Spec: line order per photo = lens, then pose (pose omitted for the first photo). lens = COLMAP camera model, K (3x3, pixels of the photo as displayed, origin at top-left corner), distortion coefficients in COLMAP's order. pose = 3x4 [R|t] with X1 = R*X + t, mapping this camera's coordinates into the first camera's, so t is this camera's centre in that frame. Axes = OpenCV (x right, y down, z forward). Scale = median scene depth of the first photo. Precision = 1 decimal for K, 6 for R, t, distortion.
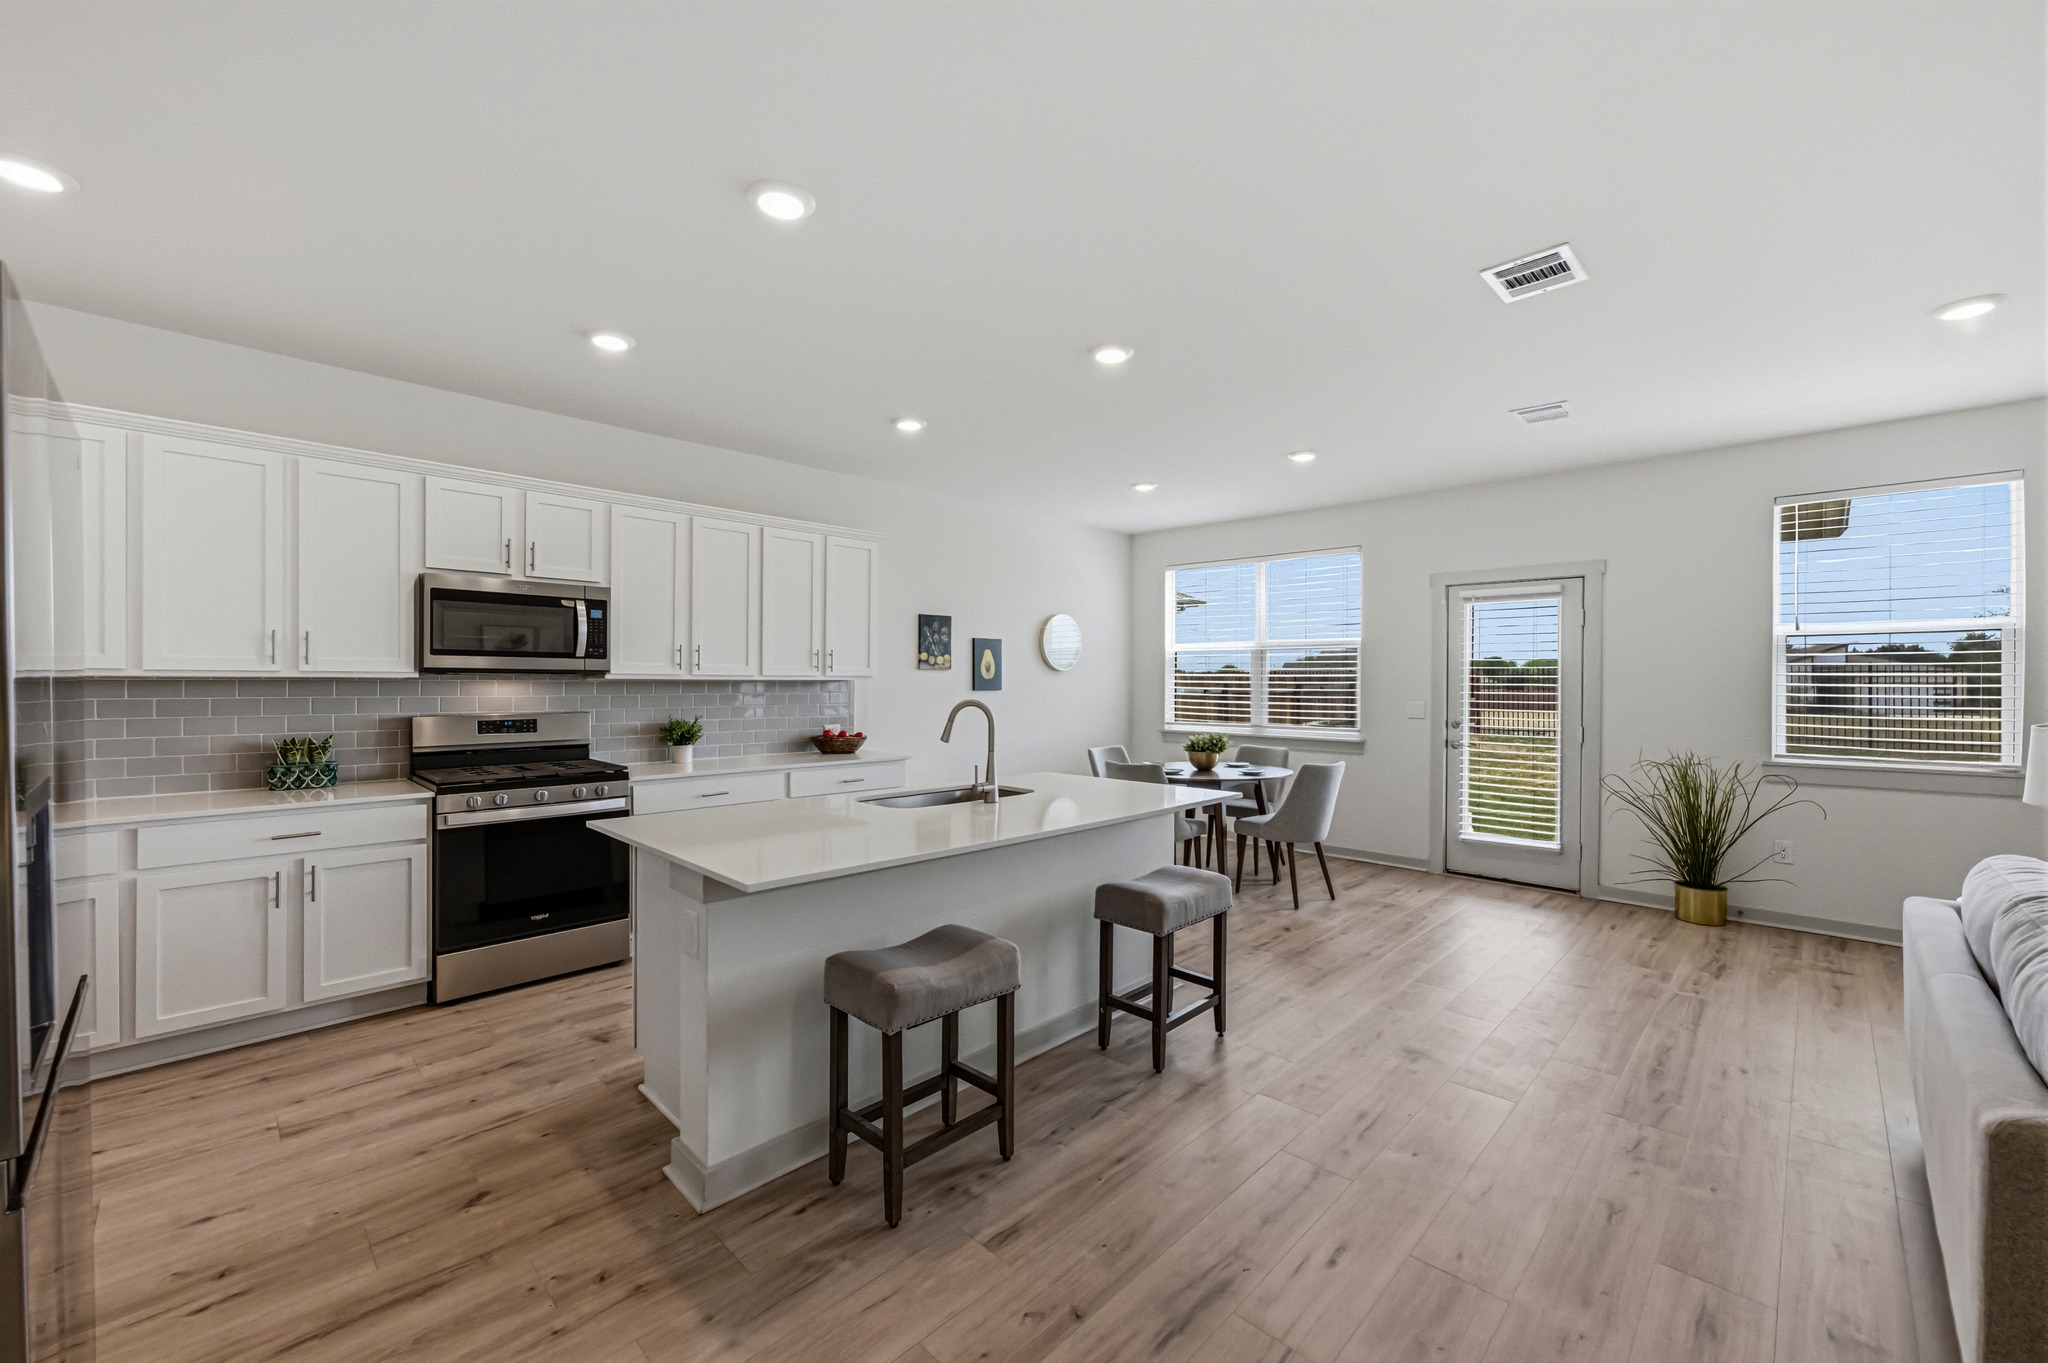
lens RADIAL K [[814.8, 0, 1024.8], [0, 814.8, 687.3], [0, 0, 1]] dist [-0.009844, 0.004334]
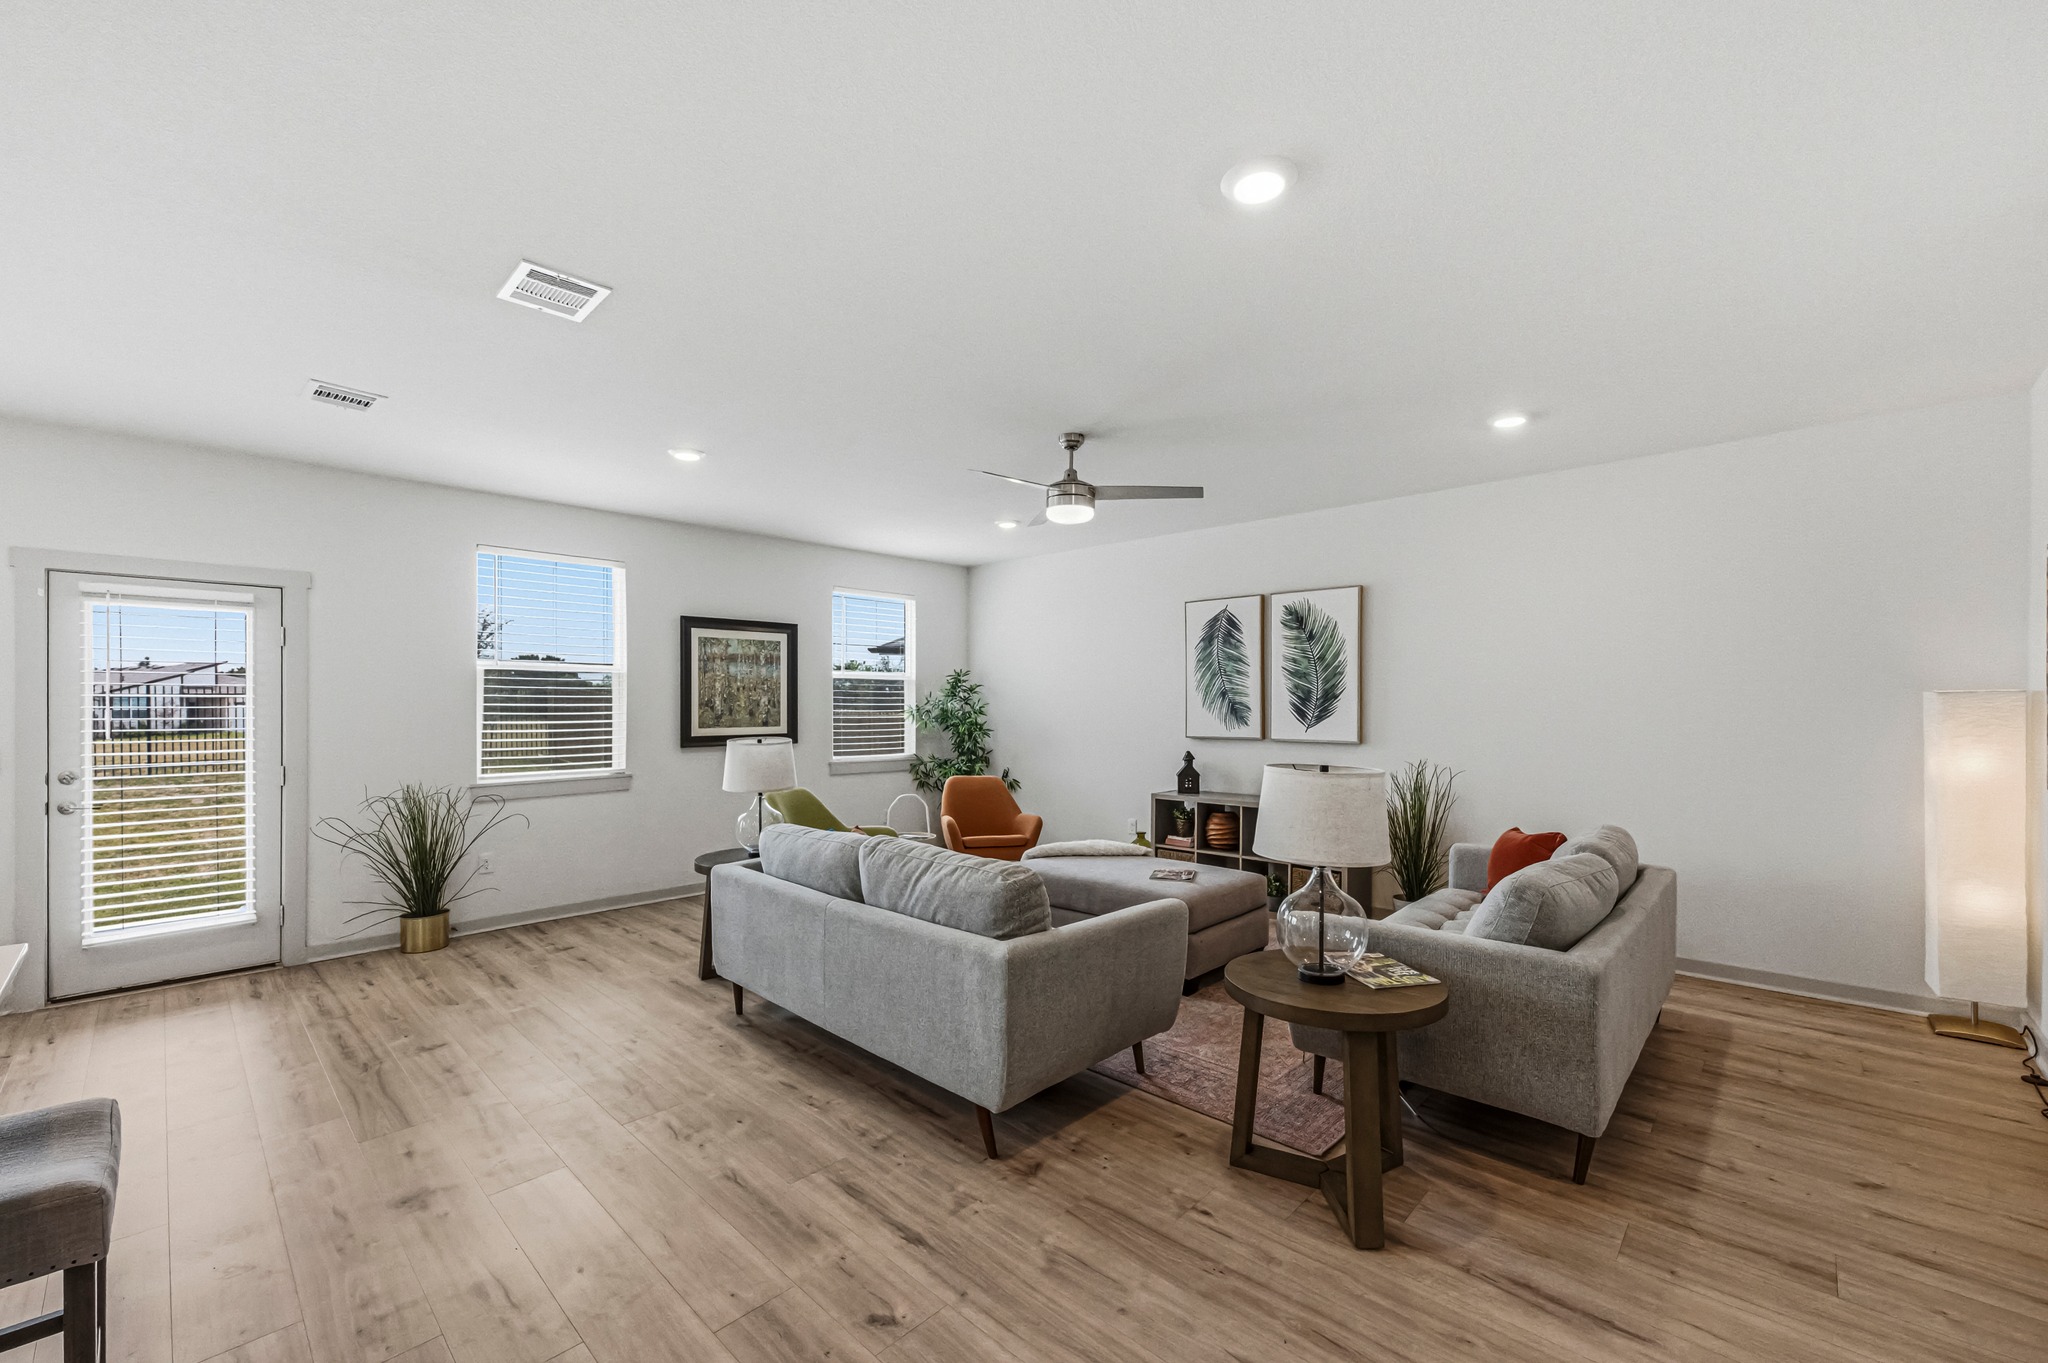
lens RADIAL K [[814.8, 0, 1032.3], [0, 814.8, 702.2], [0, 0, 1]] dist [-0.009844, 0.004334]
pose [[-0.031381, -0.000693, 0.999507, -0.222965], [0.008510, 0.999963, 0.000960, -0.015315], [-0.999471, 0.008536, -0.031374, 0.301271]]
